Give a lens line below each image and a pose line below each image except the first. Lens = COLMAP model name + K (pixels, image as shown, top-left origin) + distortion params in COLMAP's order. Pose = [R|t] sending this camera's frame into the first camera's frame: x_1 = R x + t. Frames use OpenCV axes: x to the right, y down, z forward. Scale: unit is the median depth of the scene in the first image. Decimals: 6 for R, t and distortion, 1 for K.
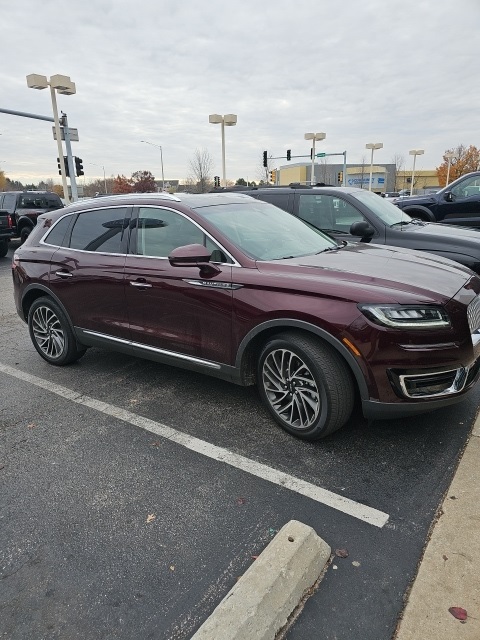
lens RADIAL K [[424.5, 0, 240.0], [0, 424.5, 320.0], [0, 0, 1]] dist [0.001528, 0.000264]
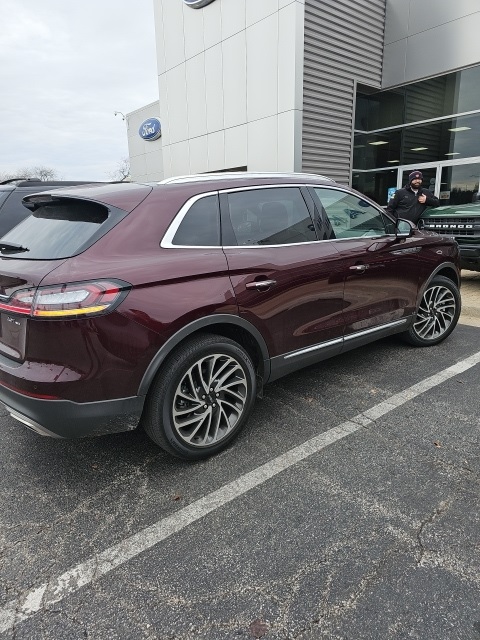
lens RADIAL K [[424.5, 0, 240.0], [0, 424.5, 320.0], [0, 0, 1]] dist [0.001528, 0.000264]
pose [[0.274879, -0.228214, 0.934002, -0.969095], [0.286650, 0.946698, 0.146954, -0.148342], [-0.917754, 0.227337, 0.325645, 0.773529]]
